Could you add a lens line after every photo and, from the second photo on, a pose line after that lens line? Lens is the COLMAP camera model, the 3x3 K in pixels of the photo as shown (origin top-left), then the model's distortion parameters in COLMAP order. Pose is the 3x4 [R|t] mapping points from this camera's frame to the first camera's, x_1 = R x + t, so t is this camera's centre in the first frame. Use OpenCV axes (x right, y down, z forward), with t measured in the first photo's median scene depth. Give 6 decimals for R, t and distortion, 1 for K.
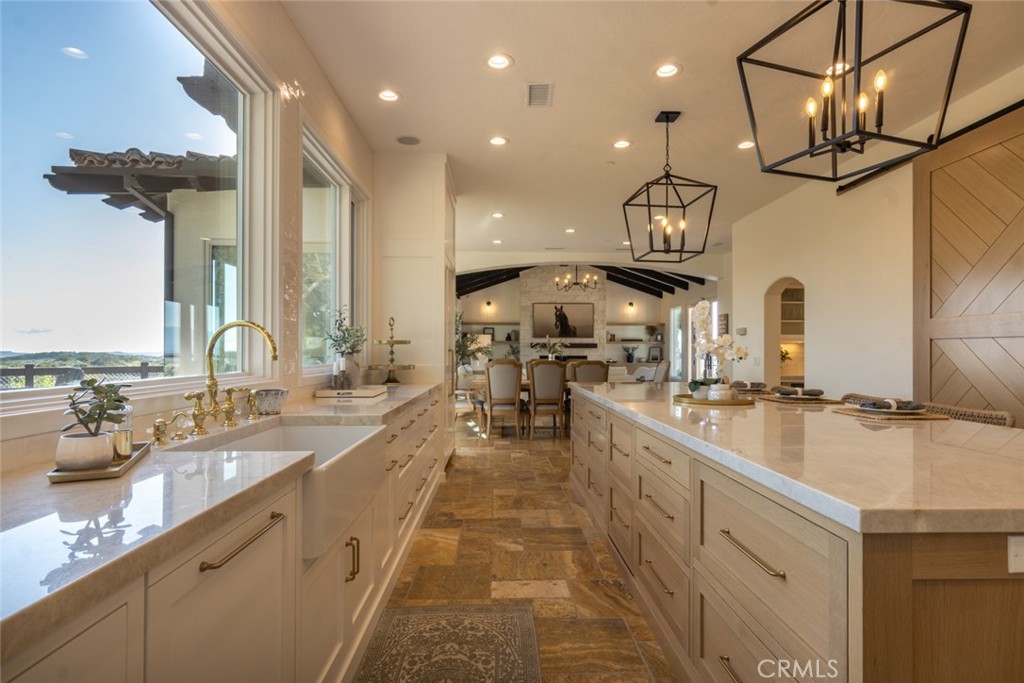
lens RADIAL K [[525.7, 0, 511.5], [0, 525.7, 350.2], [0, 0, 1]] dist [0.011961, -0.004248]
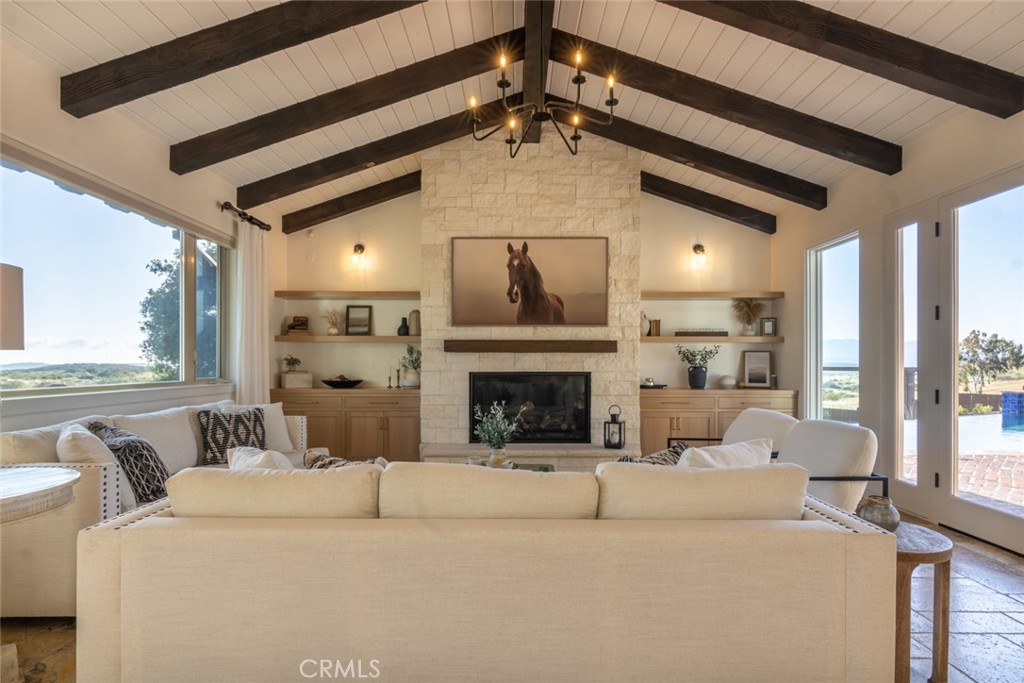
lens RADIAL K [[525.7, 0, 495.8], [0, 525.7, 363.7], [0, 0, 1]] dist [0.011961, -0.004248]
pose [[0.998733, -0.000134, -0.050332, 0.298412], [0.000352, 0.999991, 0.004325, 0.008710], [0.050331, -0.004337, 0.998723, 1.945828]]
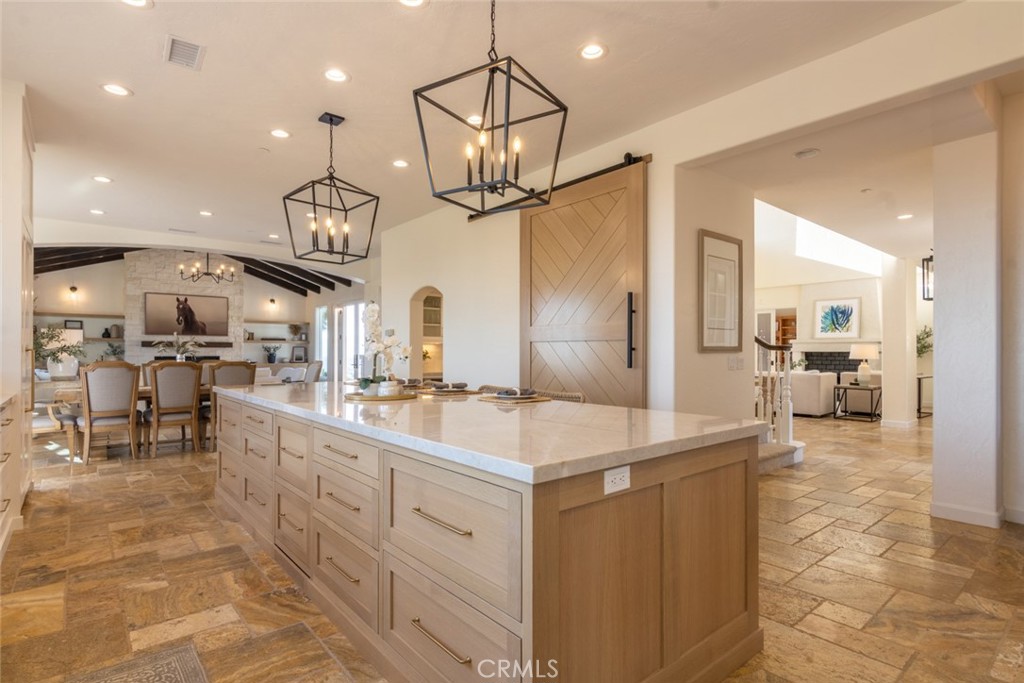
lens RADIAL K [[525.7, 0, 511.1], [0, 525.7, 350.8], [0, 0, 1]] dist [0.011961, -0.004248]
pose [[0.788385, -0.000079, 0.615182, -0.050846], [-0.000968, 0.999999, 0.001370, -0.000187], [-0.615182, -0.001675, 0.788384, -0.008689]]
